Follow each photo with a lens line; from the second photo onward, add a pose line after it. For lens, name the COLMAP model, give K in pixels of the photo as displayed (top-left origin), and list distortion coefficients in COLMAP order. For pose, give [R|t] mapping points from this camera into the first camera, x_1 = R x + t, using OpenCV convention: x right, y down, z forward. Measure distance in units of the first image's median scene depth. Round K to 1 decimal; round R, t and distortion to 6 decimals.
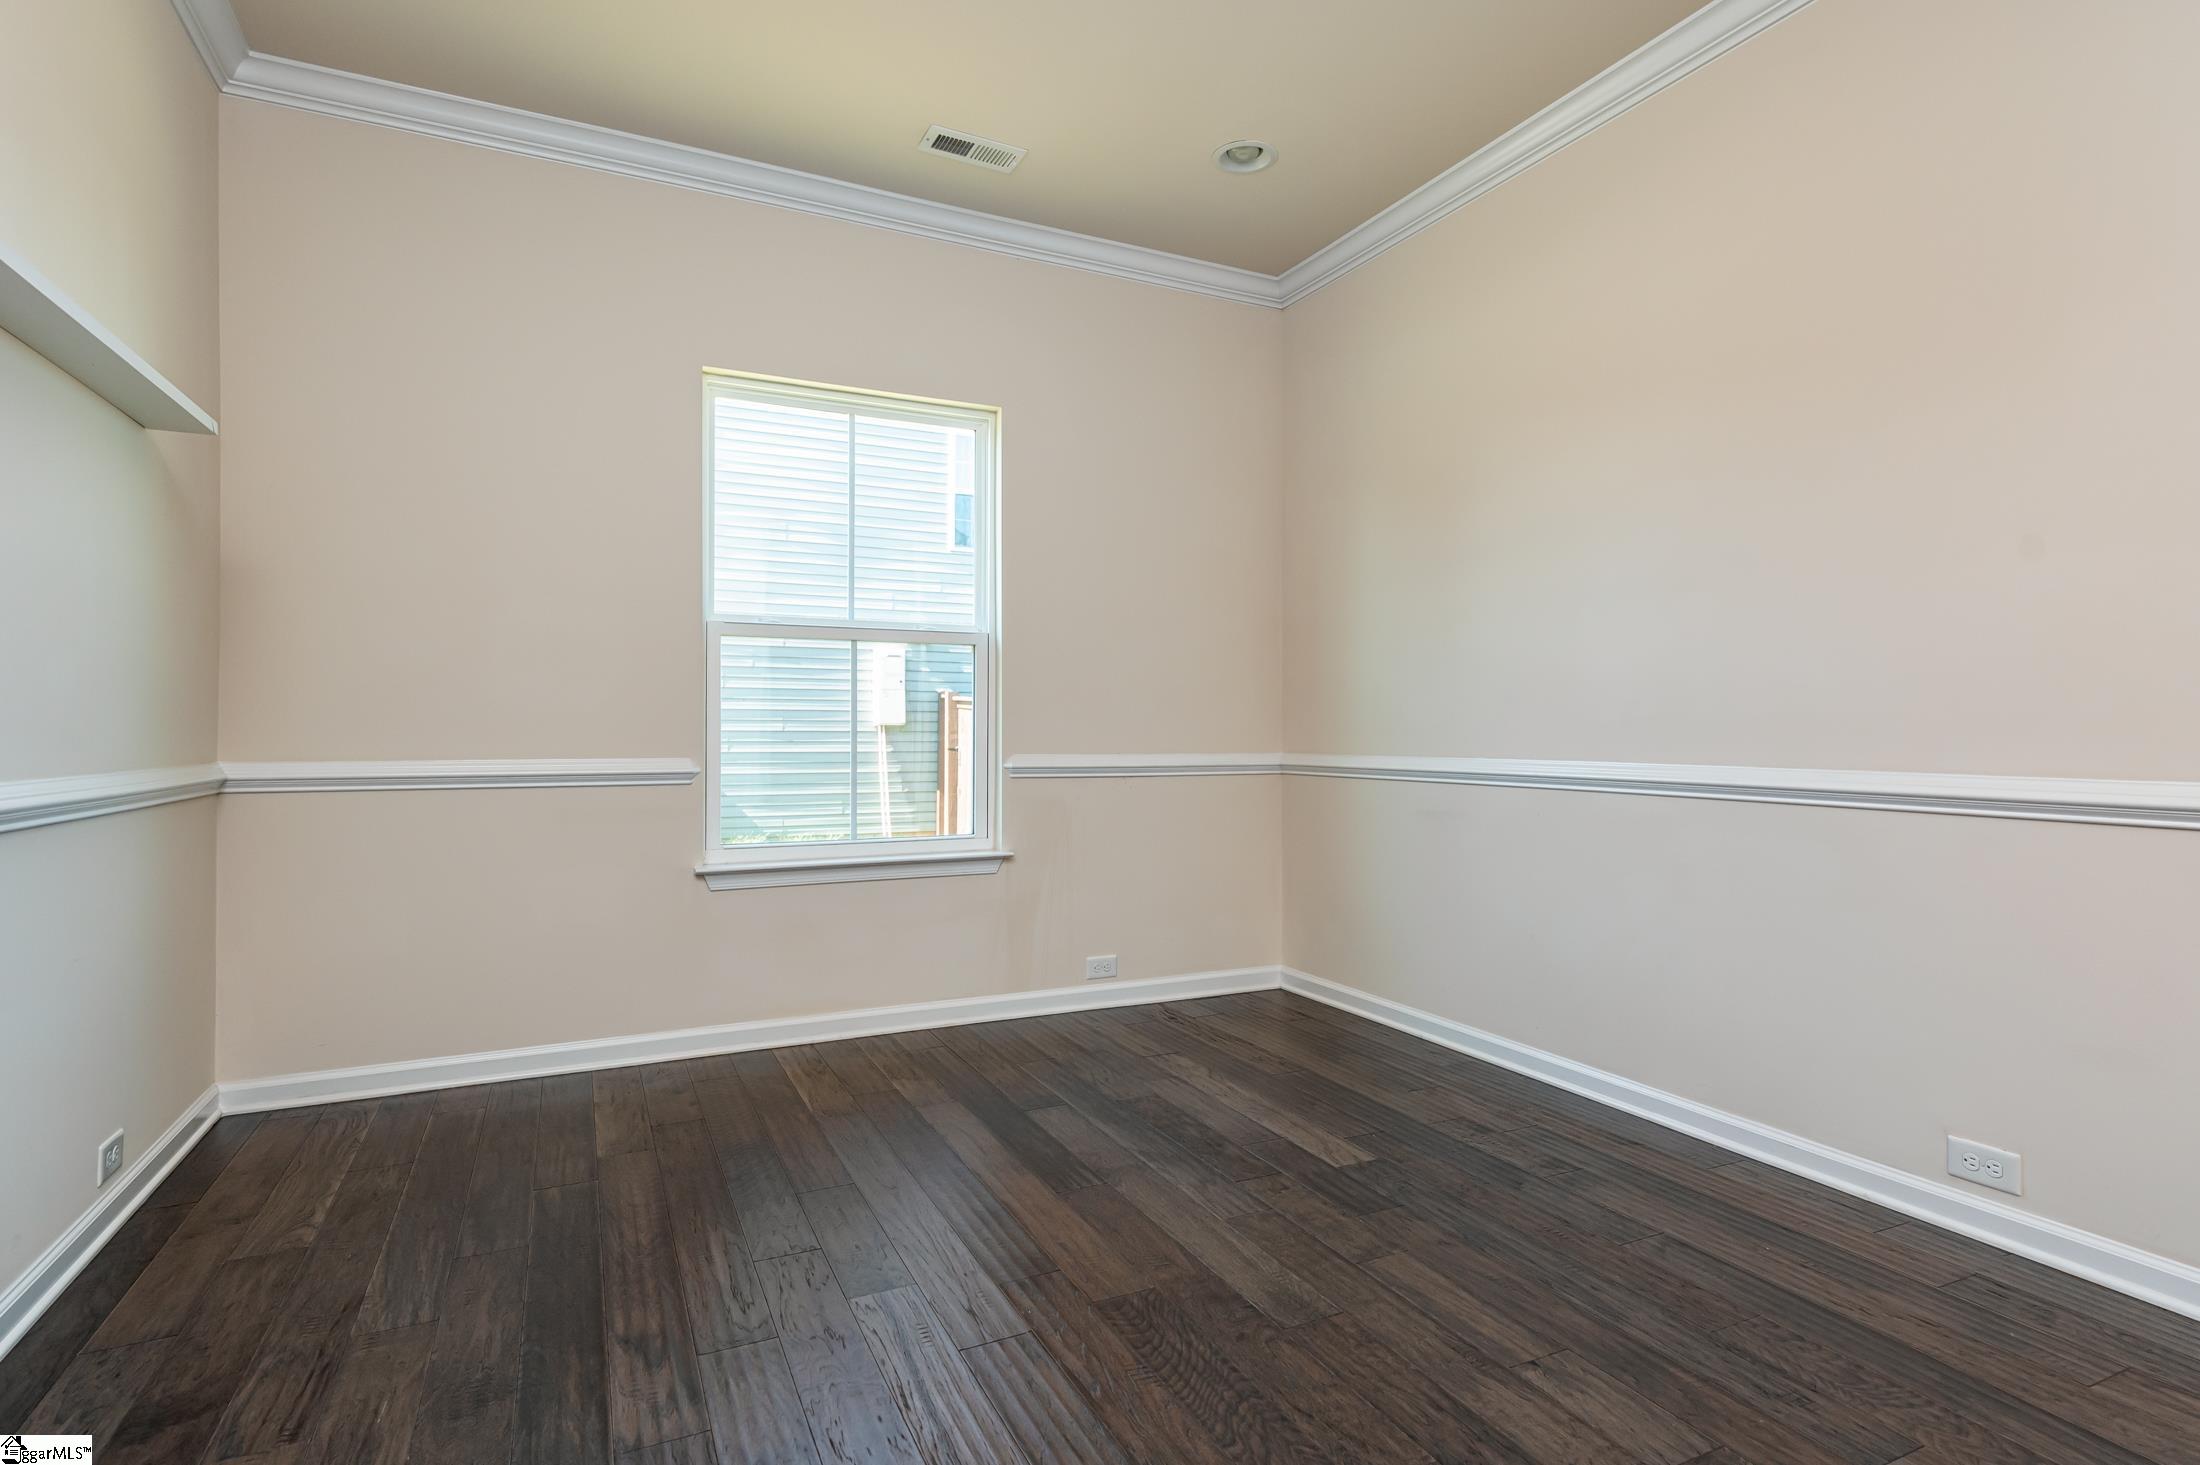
lens RADIAL K [[1127.8, 0, 1150.2], [0, 1127.8, 748.3], [0, 0, 1]] dist [-0.007725, 0.000199]
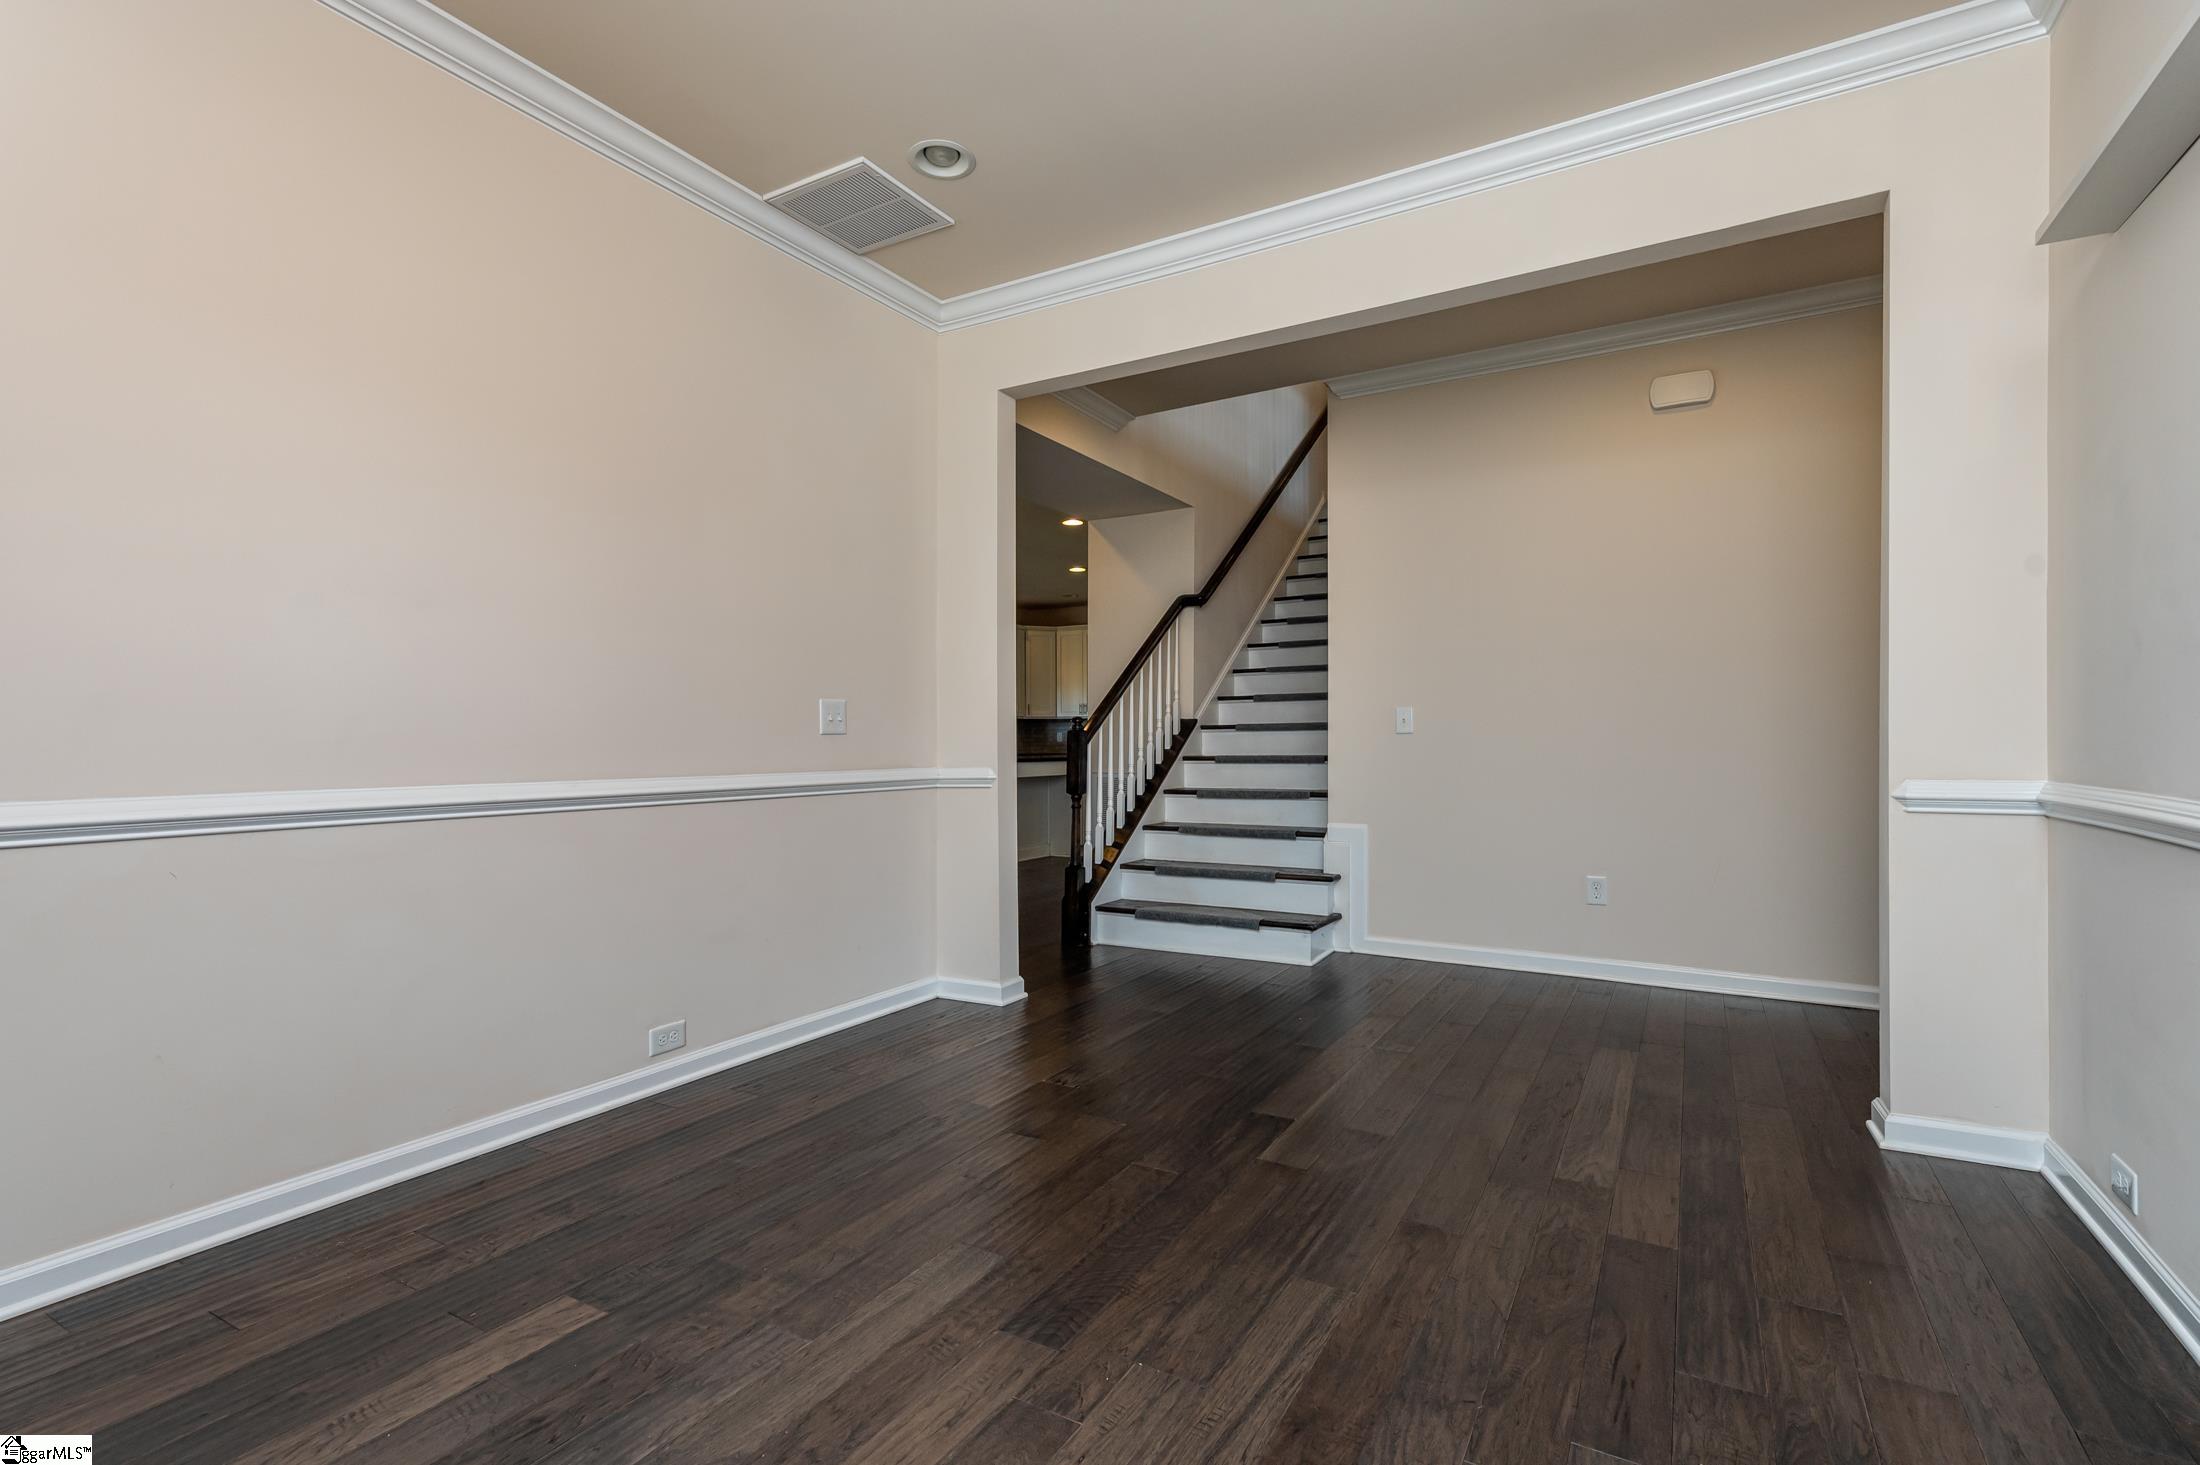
lens RADIAL K [[990.8, 0, 1096.2], [0, 990.8, 735.6], [0, 0, 1]] dist [0.013167, 0.000201]
pose [[-0.528364, 0.000817, 0.849018, -0.589131], [0.014296, 0.999866, 0.007935, -0.025973], [-0.848898, 0.016330, -0.528305, 1.057859]]
